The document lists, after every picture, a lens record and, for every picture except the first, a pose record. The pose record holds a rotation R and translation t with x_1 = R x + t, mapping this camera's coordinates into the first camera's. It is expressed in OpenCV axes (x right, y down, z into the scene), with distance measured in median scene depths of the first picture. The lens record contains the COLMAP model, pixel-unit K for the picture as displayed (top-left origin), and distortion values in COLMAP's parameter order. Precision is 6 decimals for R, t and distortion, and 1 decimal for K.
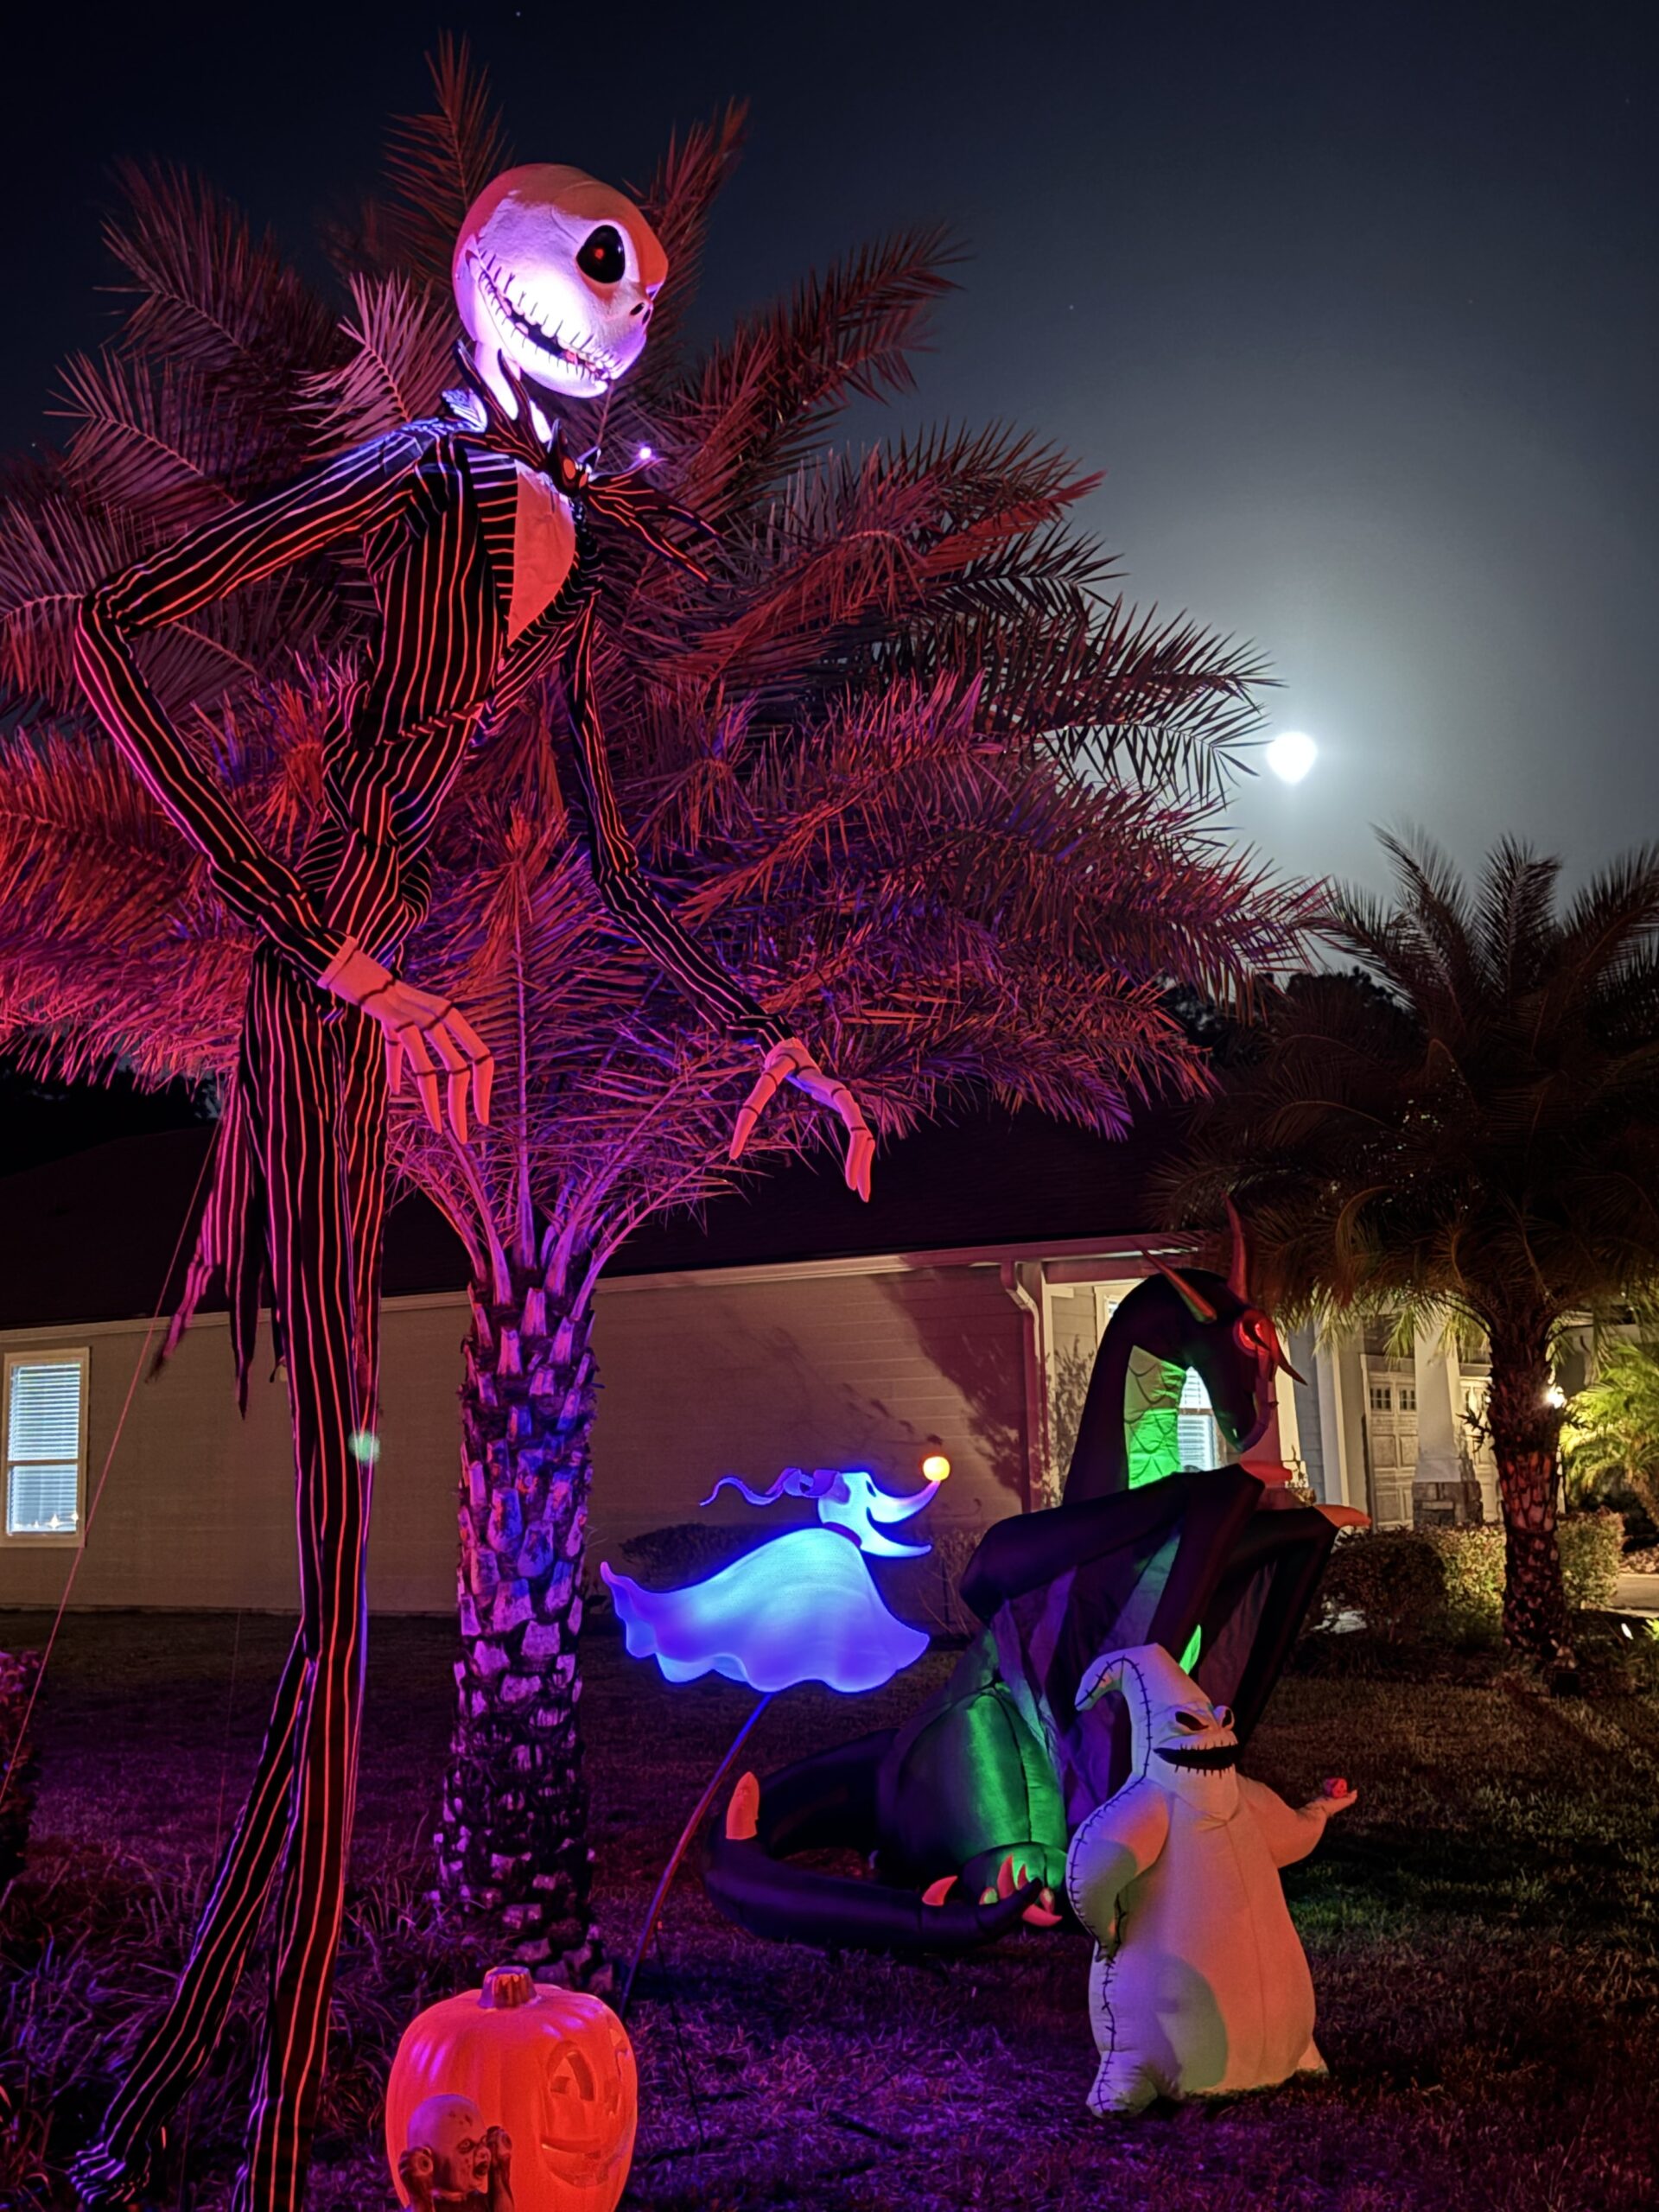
lens RADIAL K [[2291.7, 0, 829.5], [0, 2291.7, 1106.0], [0, 0, 1]] dist [0.238943, -0.686955]
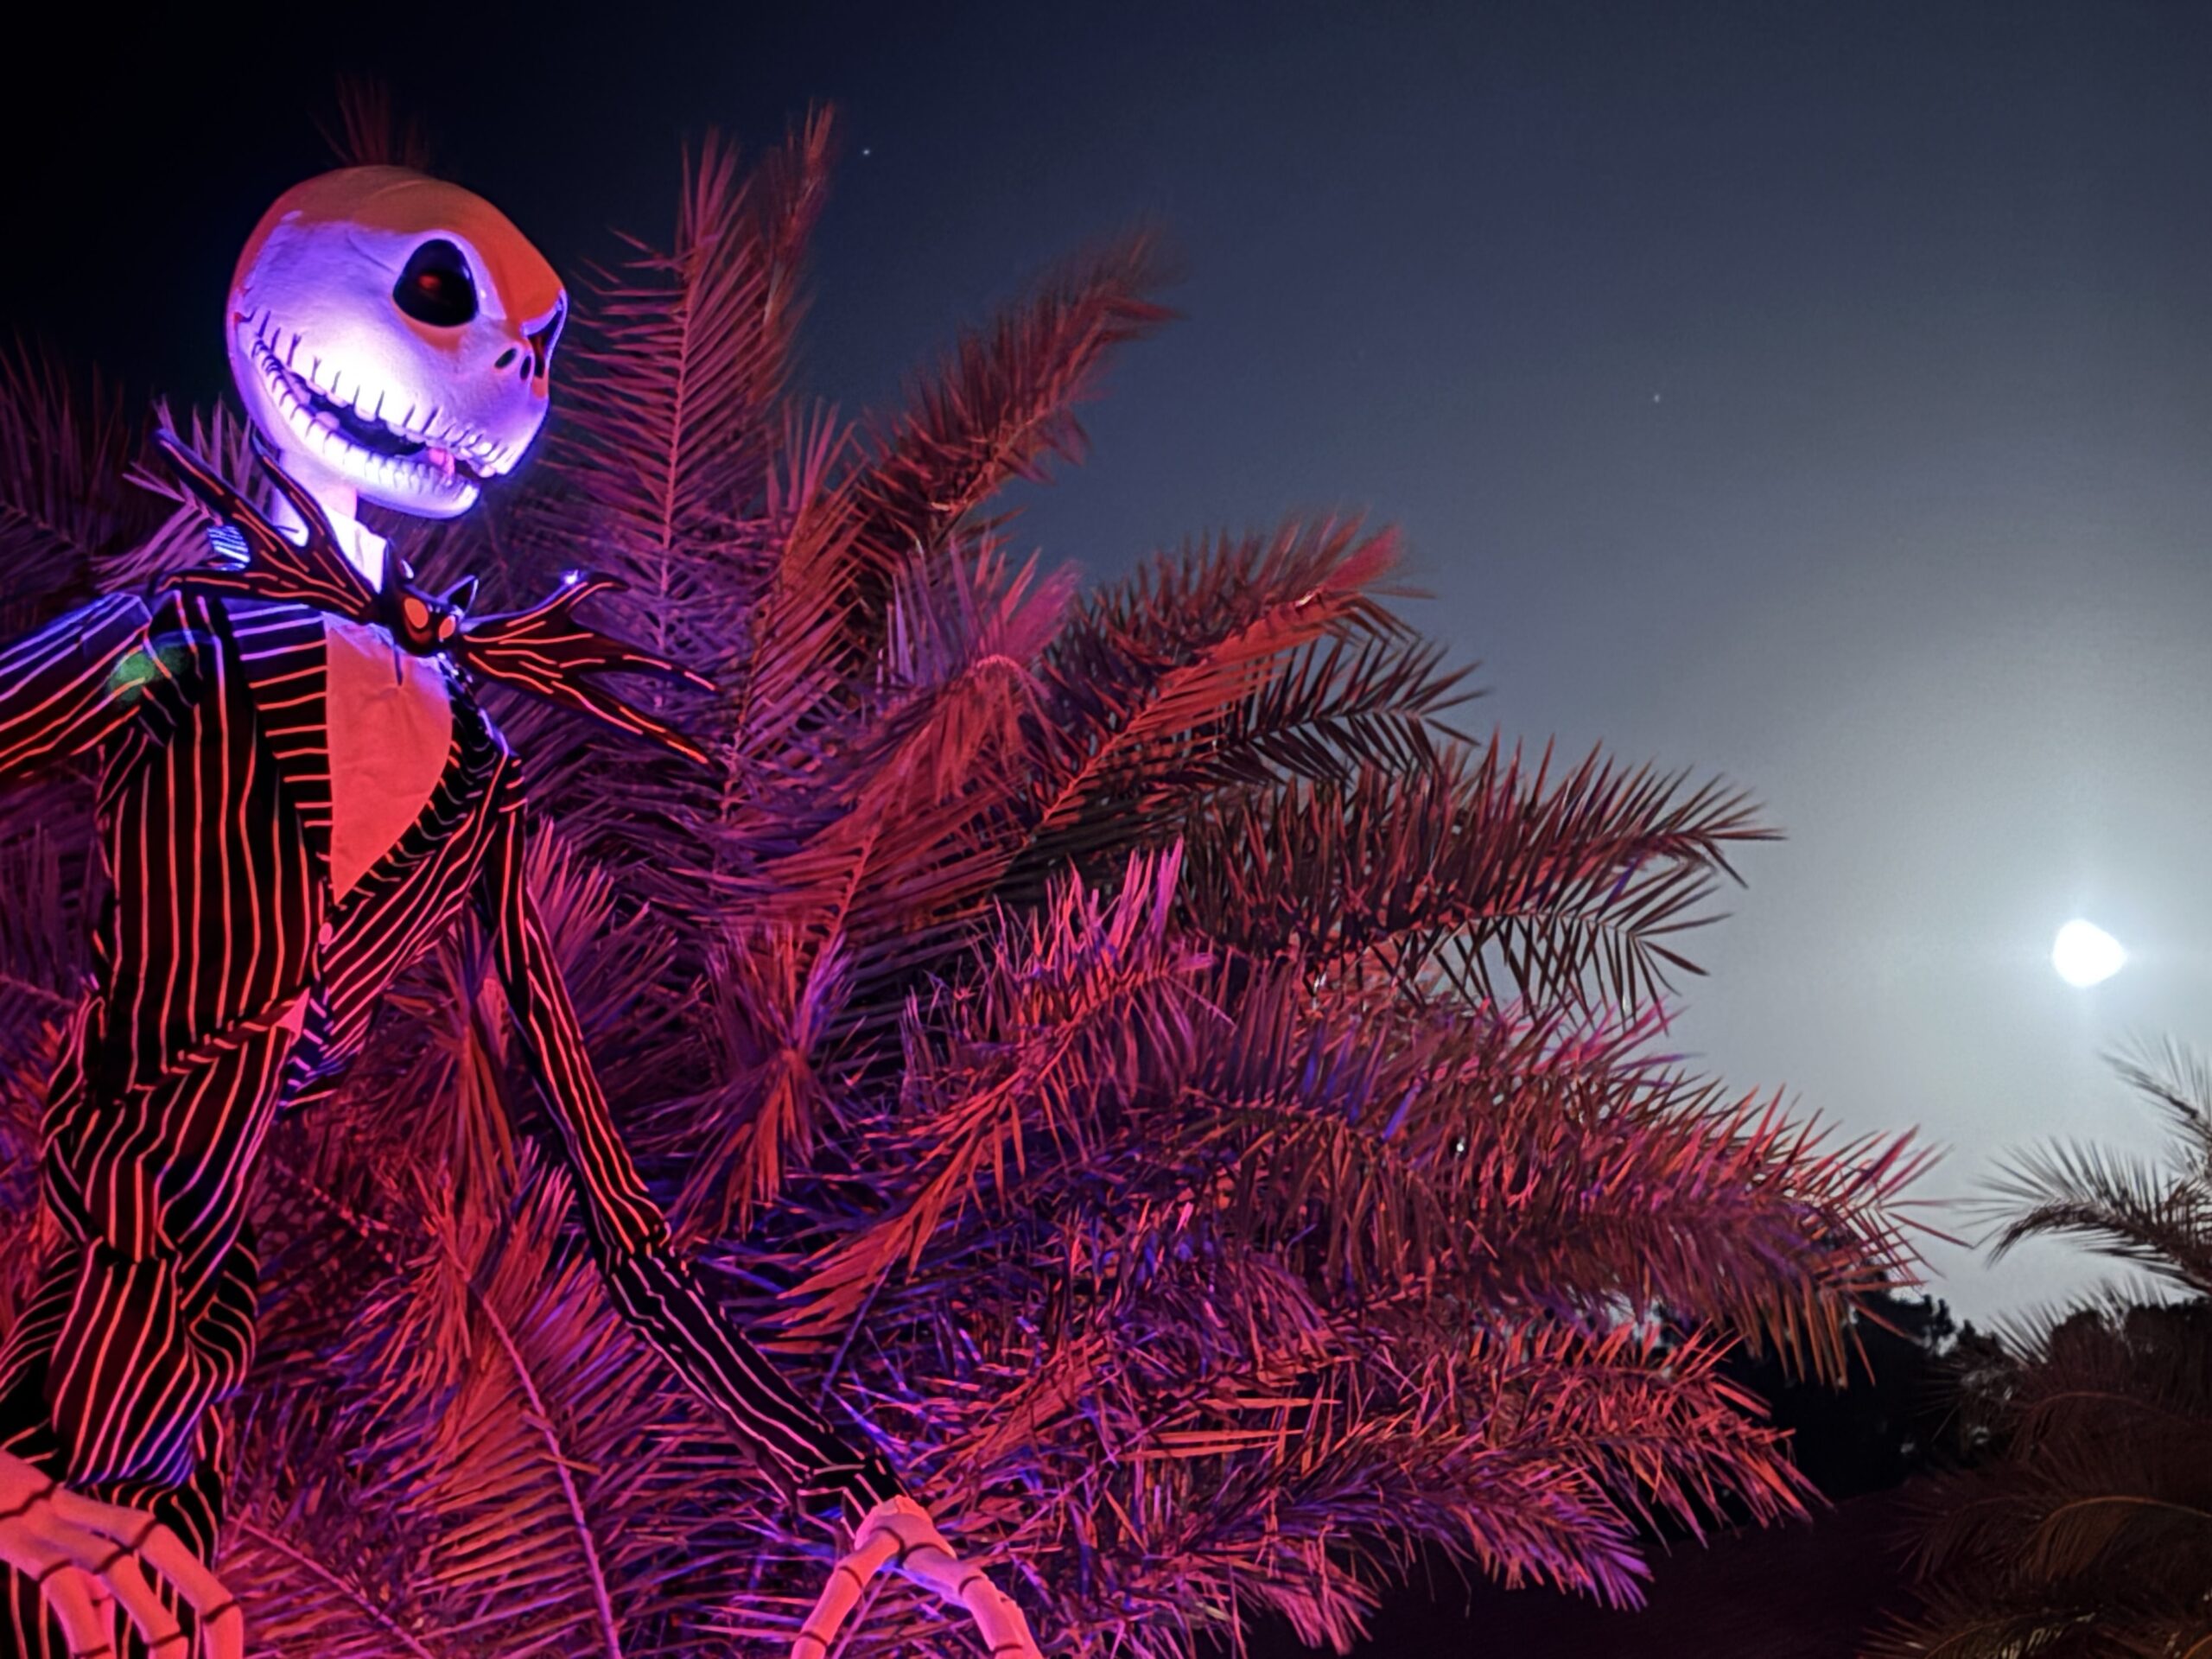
lens RADIAL K [[3335.1, 0, 1106.0], [0, 3335.1, 829.5], [0, 0, 1]] dist [0.216294, -0.948230]
pose [[0.987328, -0.143964, -0.066766, 0.118715], [0.124939, 0.964586, -0.232304, 0.011216], [0.097845, 0.221019, 0.970349, 0.165481]]
